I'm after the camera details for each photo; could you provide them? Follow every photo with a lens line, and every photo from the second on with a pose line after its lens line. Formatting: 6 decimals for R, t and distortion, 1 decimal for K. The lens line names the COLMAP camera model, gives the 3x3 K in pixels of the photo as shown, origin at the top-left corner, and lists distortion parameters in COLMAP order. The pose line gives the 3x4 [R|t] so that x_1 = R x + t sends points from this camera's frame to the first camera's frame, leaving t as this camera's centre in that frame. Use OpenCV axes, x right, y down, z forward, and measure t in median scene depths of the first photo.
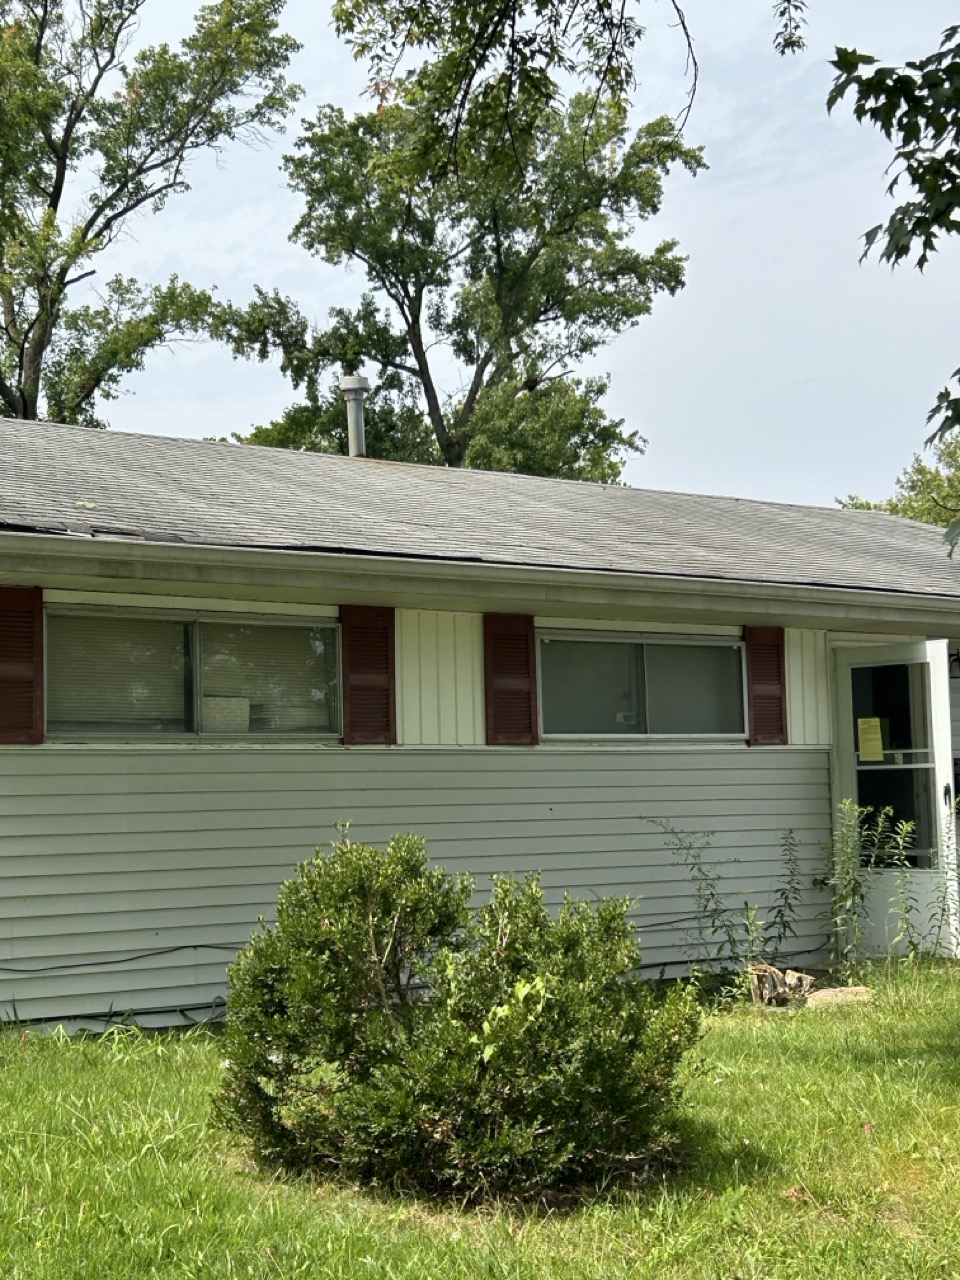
lens RADIAL K [[1949.1, 0, 478.3], [0, 1949.1, 635.6], [0, 0, 1]] dist [0.142183, 0.000000]
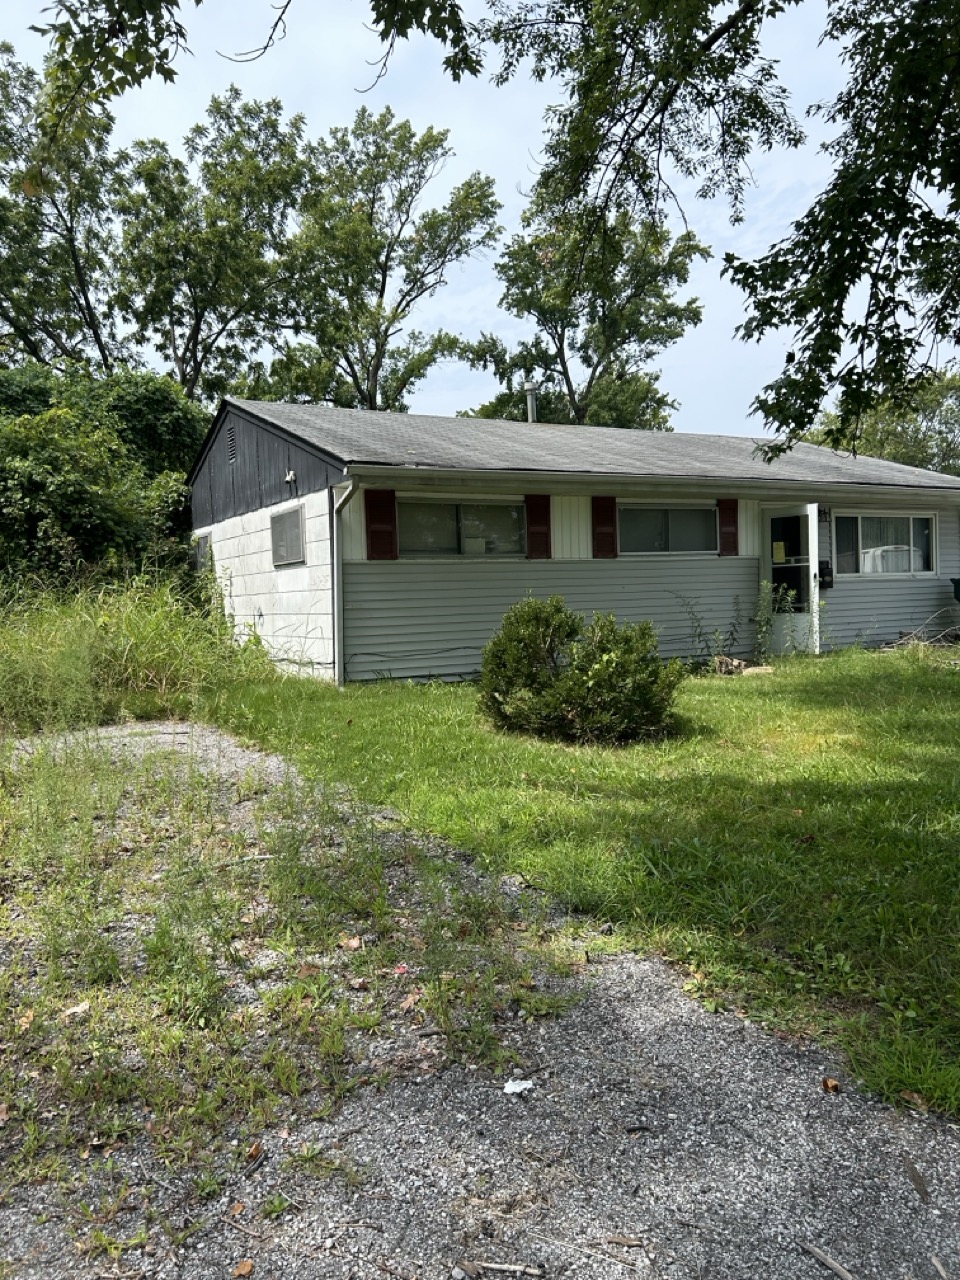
lens RADIAL K [[970.1, 0, 459.6], [0, 970.1, 654.3], [0, 0, 1]] dist [0.057941, -0.065791]
pose [[0.990411, -0.002290, -0.138131, 0.005085], [0.022698, 0.988972, 0.146353, -0.000007], [0.136272, -0.148085, 0.979541, -0.088661]]
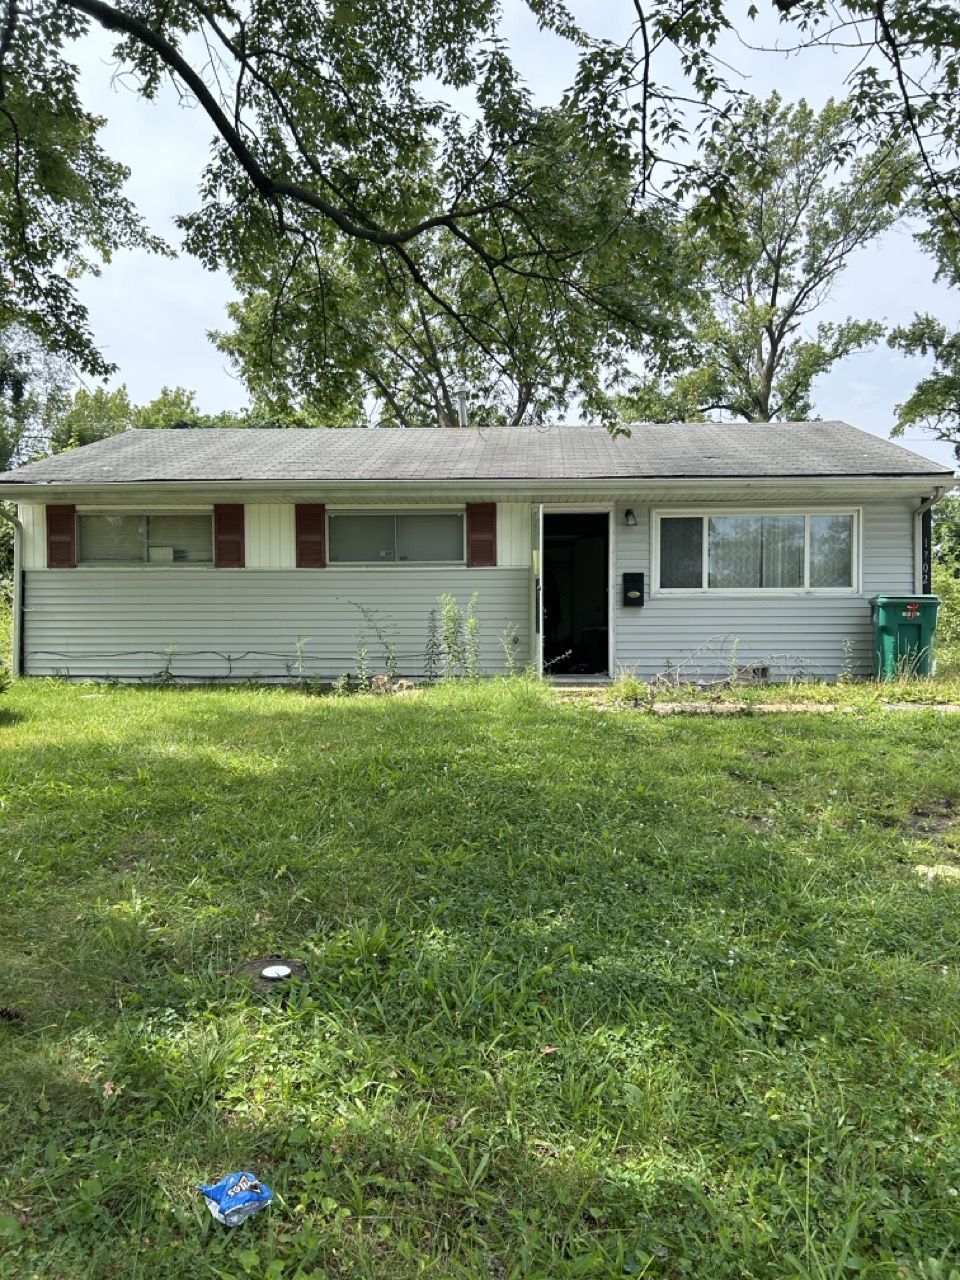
lens RADIAL K [[970.1, 0, 483.4], [0, 970.1, 646.8], [0, 0, 1]] dist [0.057941, -0.065791]
pose [[0.757048, 0.038264, -0.652238, 0.747745], [0.040720, 0.993580, 0.105552, 0.033967], [0.652089, -0.106467, 0.750629, 0.296699]]
